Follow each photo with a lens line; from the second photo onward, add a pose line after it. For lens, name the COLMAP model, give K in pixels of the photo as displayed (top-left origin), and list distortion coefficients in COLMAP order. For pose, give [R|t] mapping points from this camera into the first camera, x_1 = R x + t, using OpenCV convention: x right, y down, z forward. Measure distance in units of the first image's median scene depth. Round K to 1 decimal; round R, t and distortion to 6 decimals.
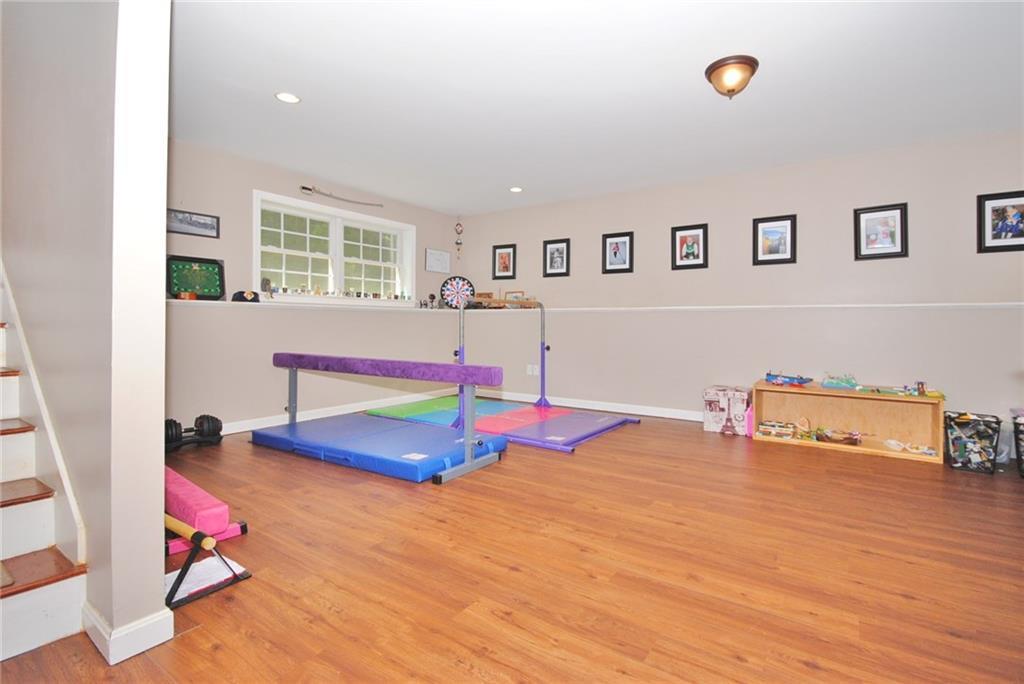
lens RADIAL K [[476.2, 0, 515.8], [0, 476.2, 320.9], [0, 0, 1]] dist [0.001955, -0.000056]
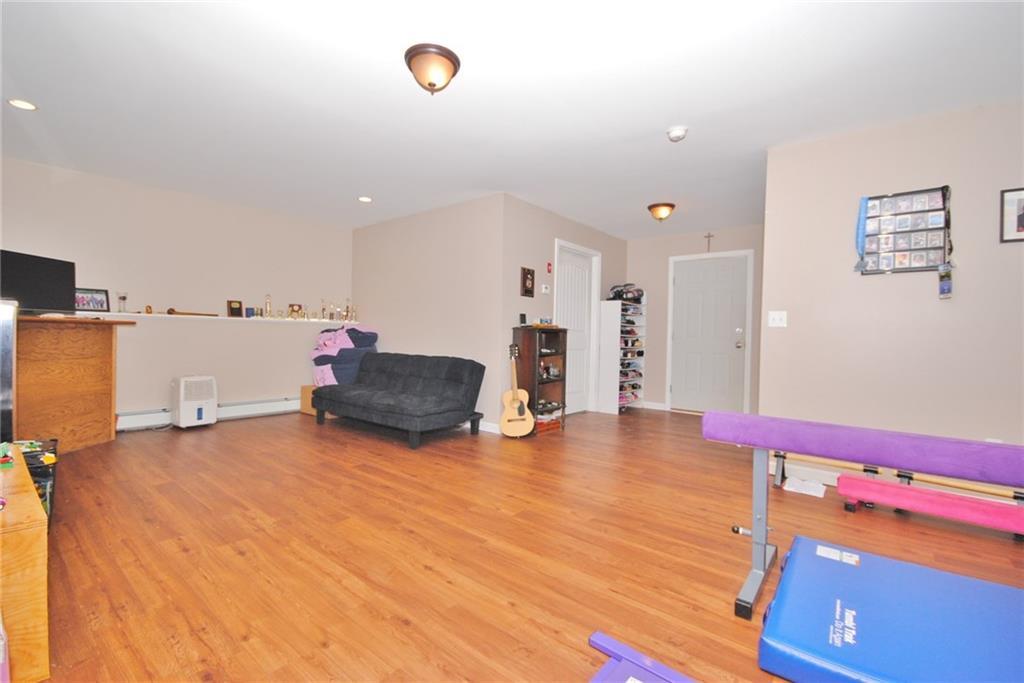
lens RADIAL K [[444.2, 0, 512.0], [0, 444.2, 341.5], [0, 0, 1]] dist [0.030515, -0.024942]
pose [[-0.997124, -0.028618, 0.070182, 0.217083], [-0.028284, 0.999583, 0.005751, -0.000014], [-0.070317, 0.003749, -0.997518, 1.791150]]
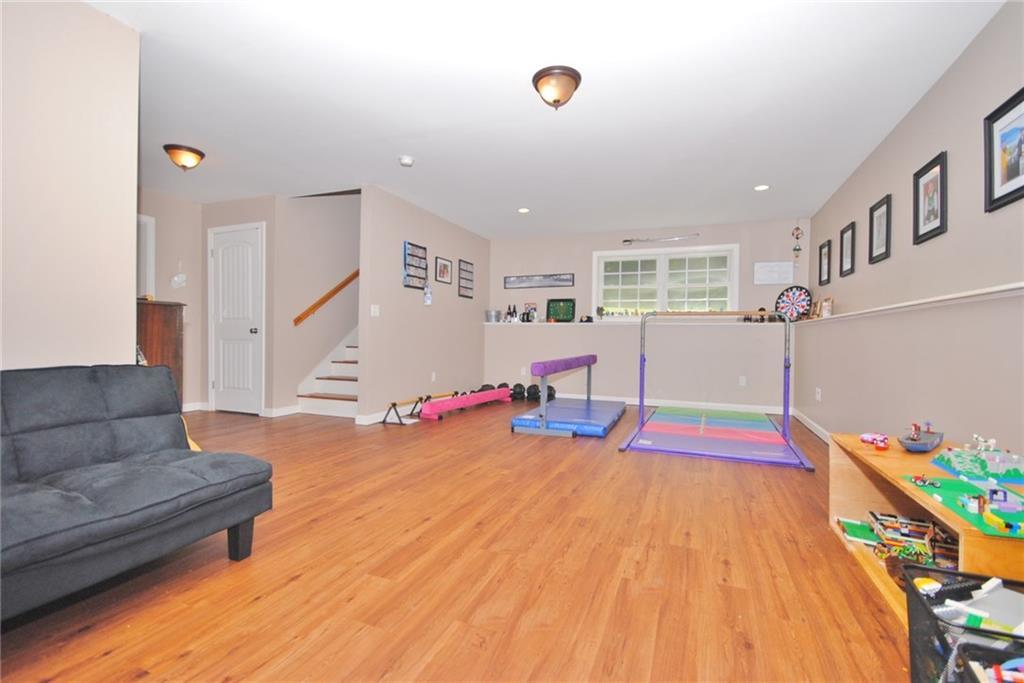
lens RADIAL K [[436.6, 0, 524.0], [0, 436.6, 339.4], [0, 0, 1]] dist [-0.002041, -0.000189]
pose [[0.235709, 0.003663, -0.971817, 1.305350], [-0.009297, 0.999956, 0.001514, 0.027078], [0.971779, 0.008678, 0.235732, 0.695146]]
